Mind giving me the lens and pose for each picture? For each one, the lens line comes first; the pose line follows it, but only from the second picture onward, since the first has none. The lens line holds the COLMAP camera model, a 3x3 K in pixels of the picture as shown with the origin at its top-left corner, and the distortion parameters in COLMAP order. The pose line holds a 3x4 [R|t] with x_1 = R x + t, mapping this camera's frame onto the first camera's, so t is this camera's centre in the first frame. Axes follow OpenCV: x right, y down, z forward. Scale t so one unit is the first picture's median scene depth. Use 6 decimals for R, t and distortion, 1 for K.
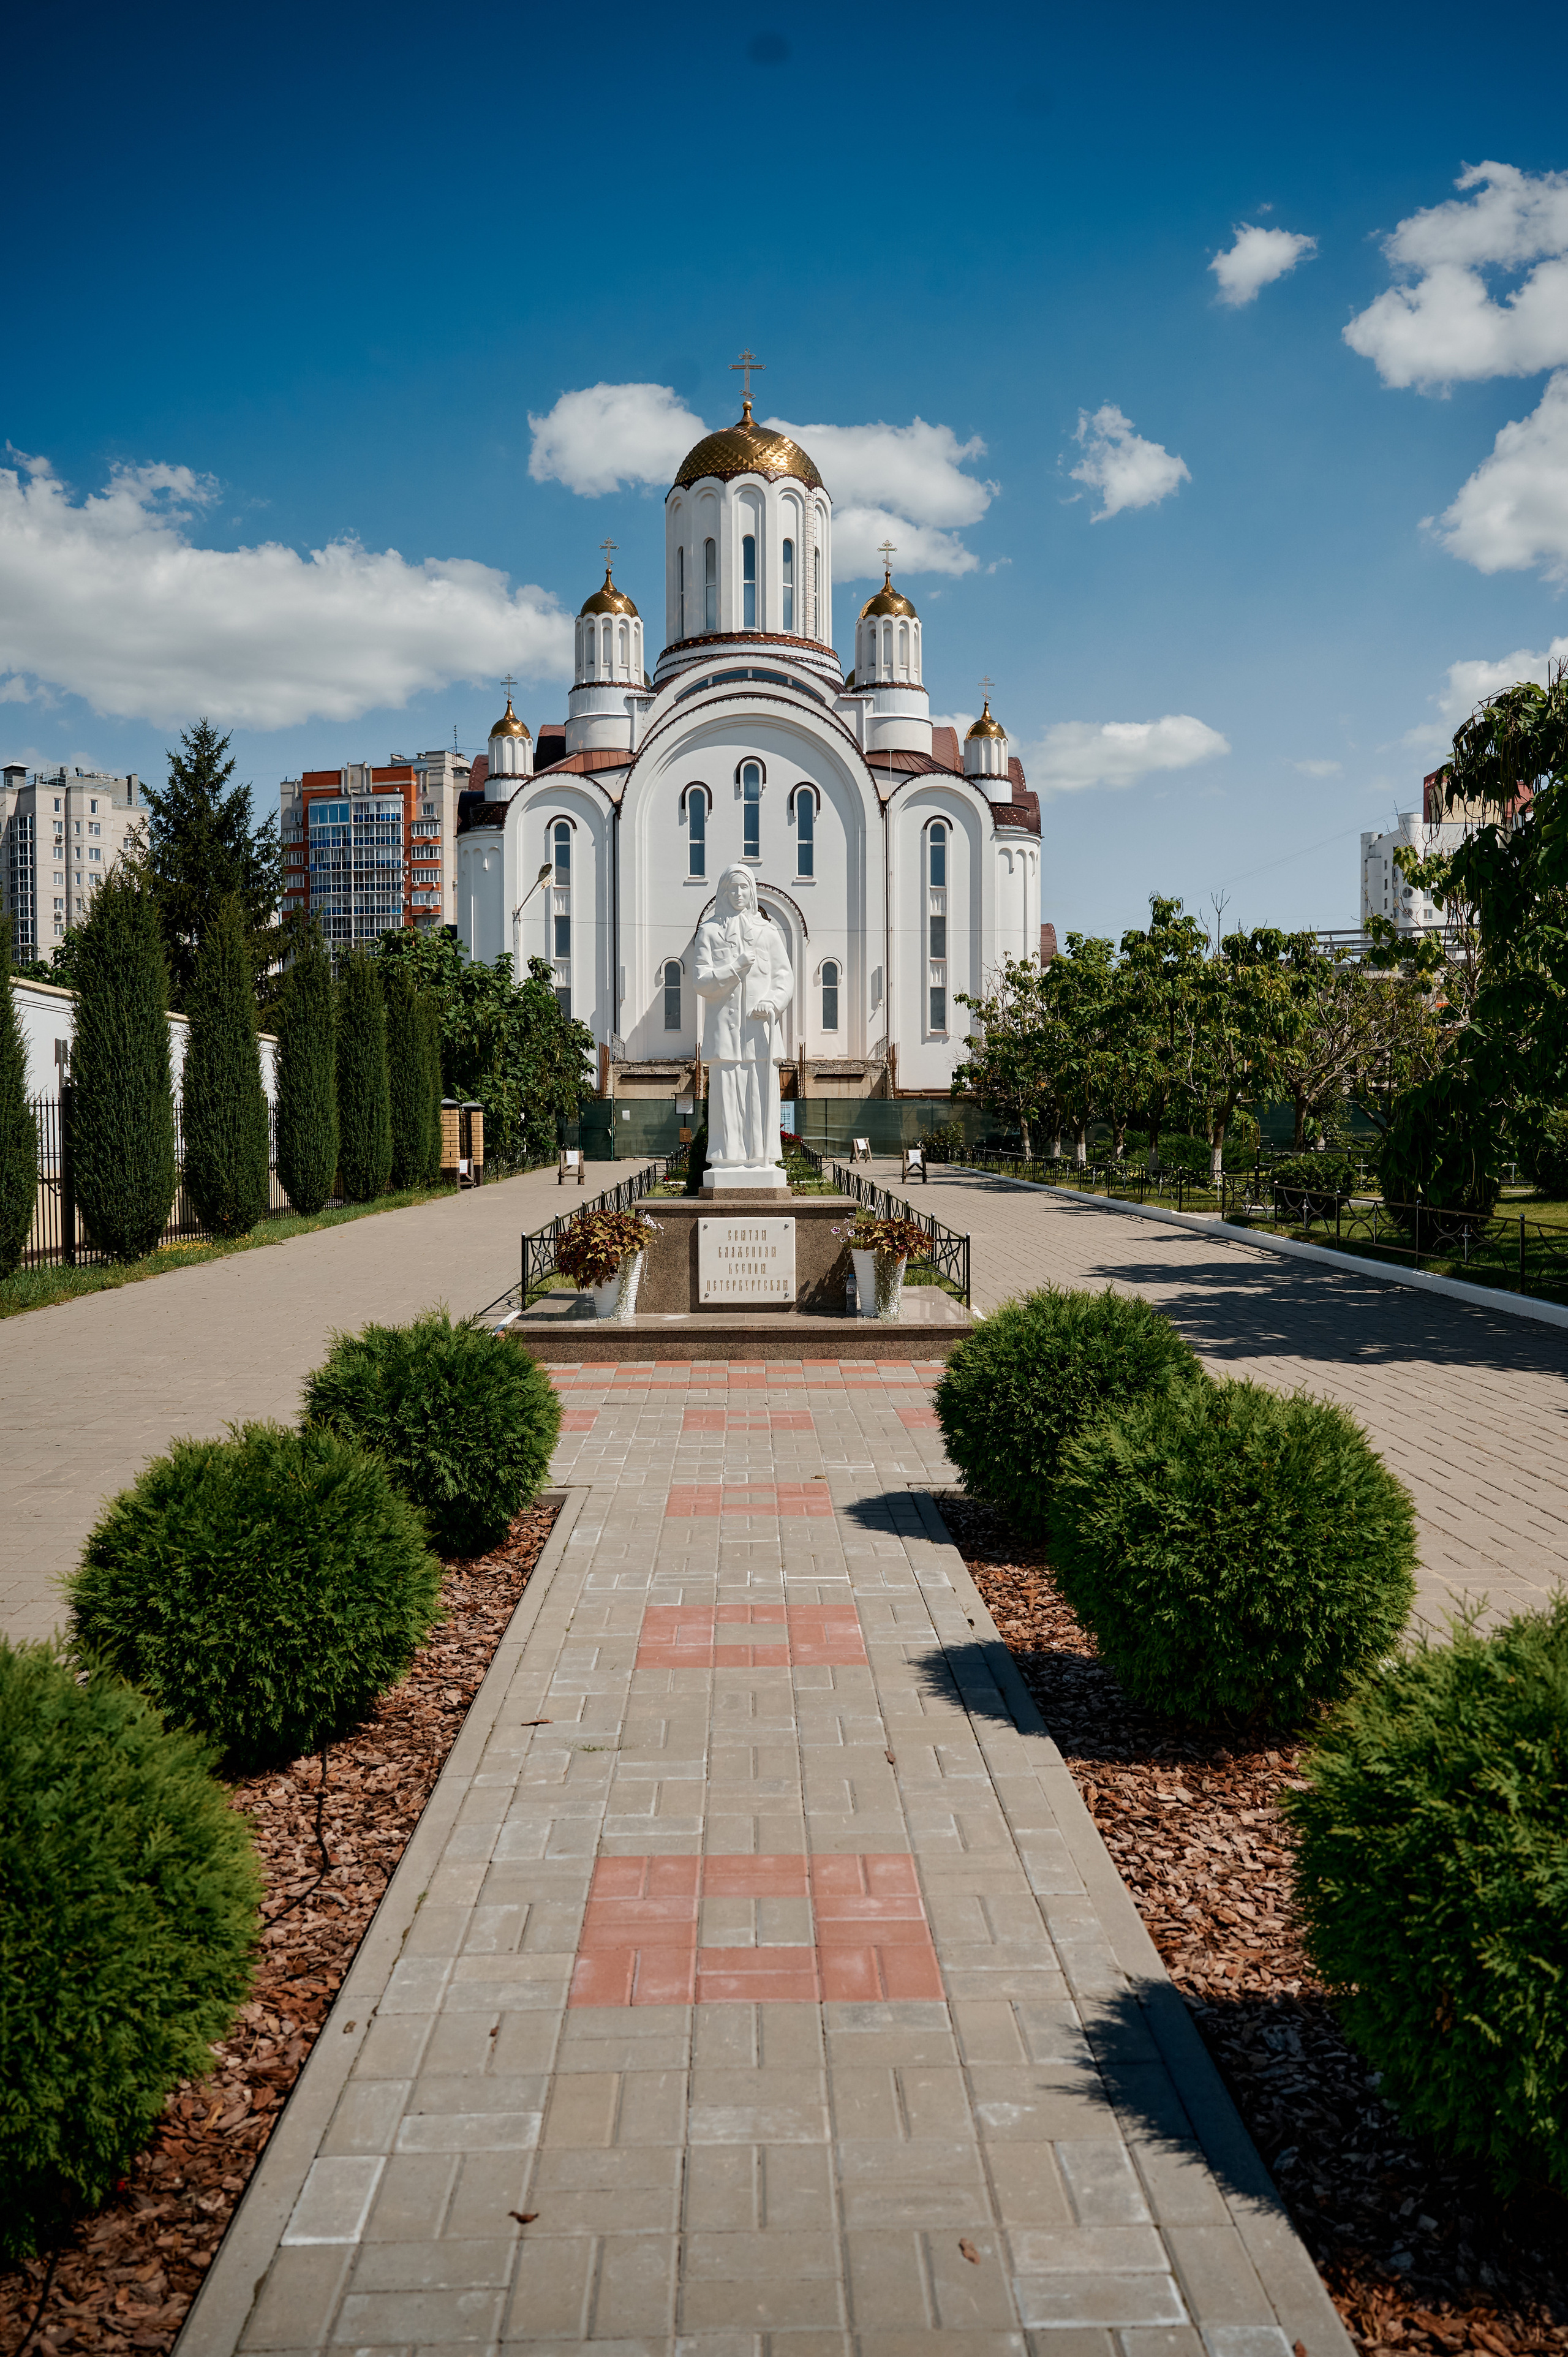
lens RADIAL K [[2013.2, 0, 784.0], [0, 2013.2, 1178.5], [0, 0, 1]] dist [-0.005147, -0.000316]
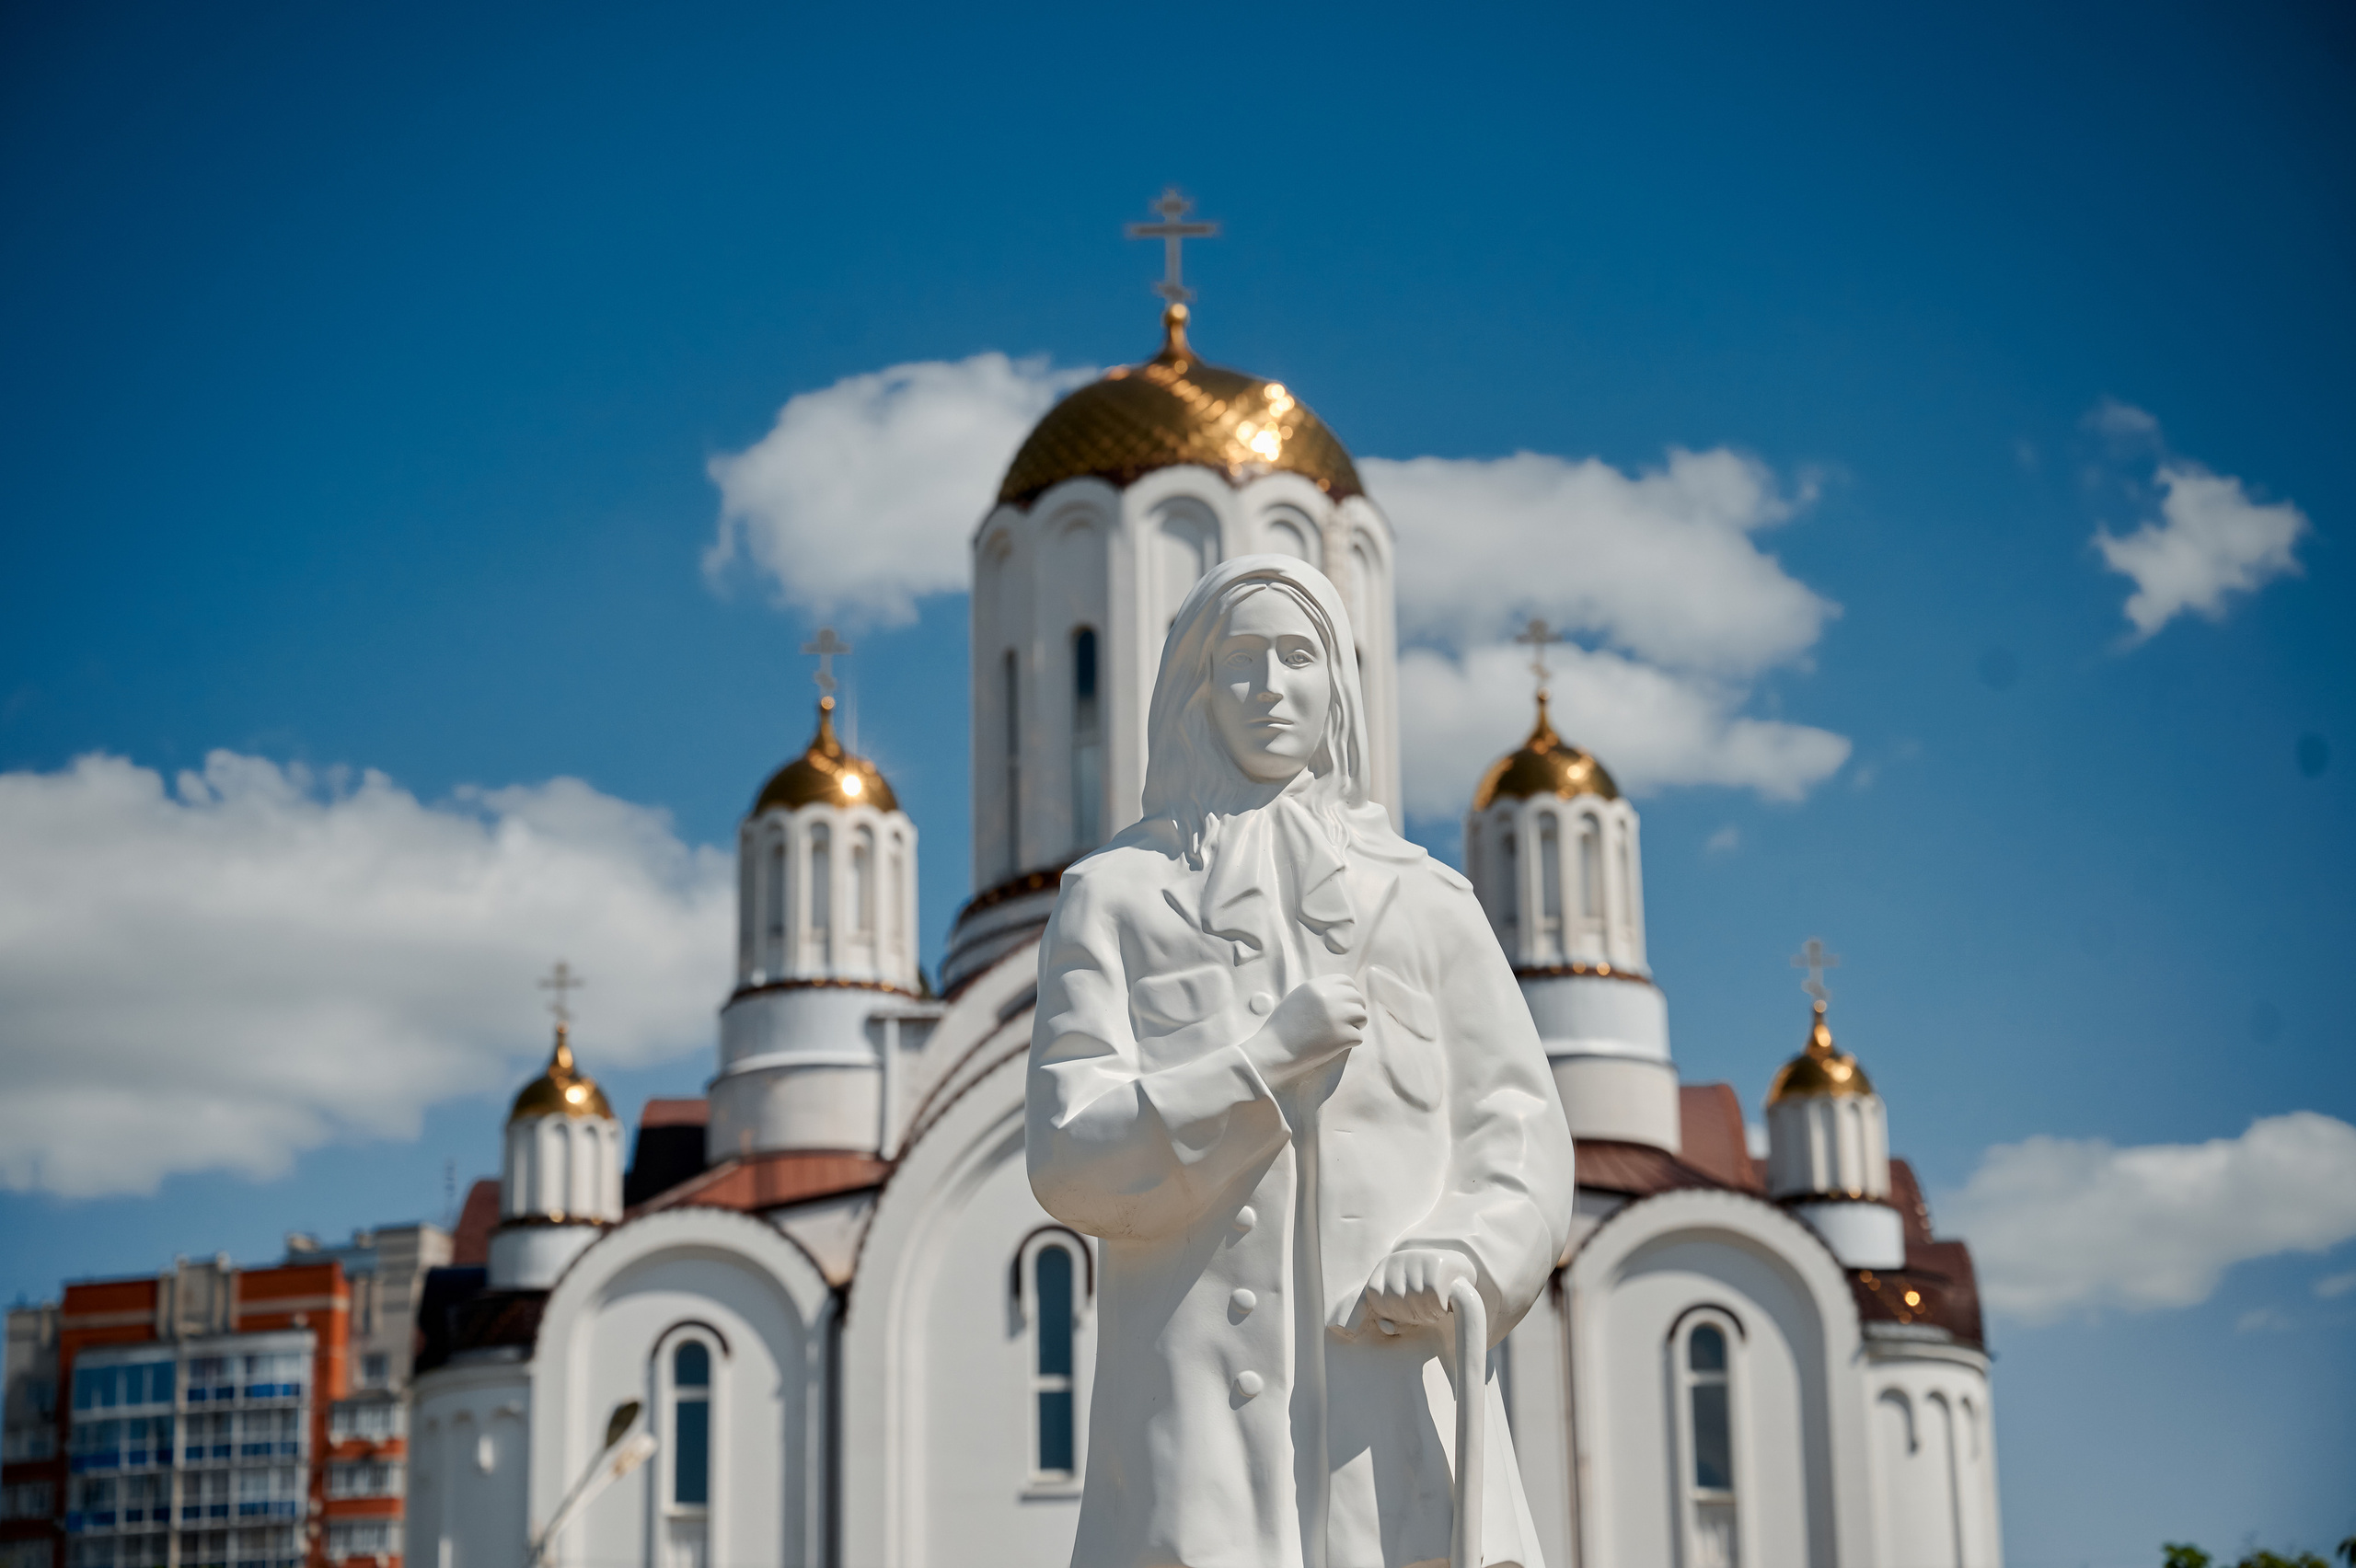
lens RADIAL K [[4712.3, 0, 1133.7], [0, 4712.3, 784.5], [0, 0, 1]] dist [0.015162, 0.102353]
pose [[0.999538, -0.019024, -0.023700, -0.007286], [0.010584, 0.948922, -0.315332, 0.001828], [0.028488, 0.314935, 0.948685, 0.170024]]
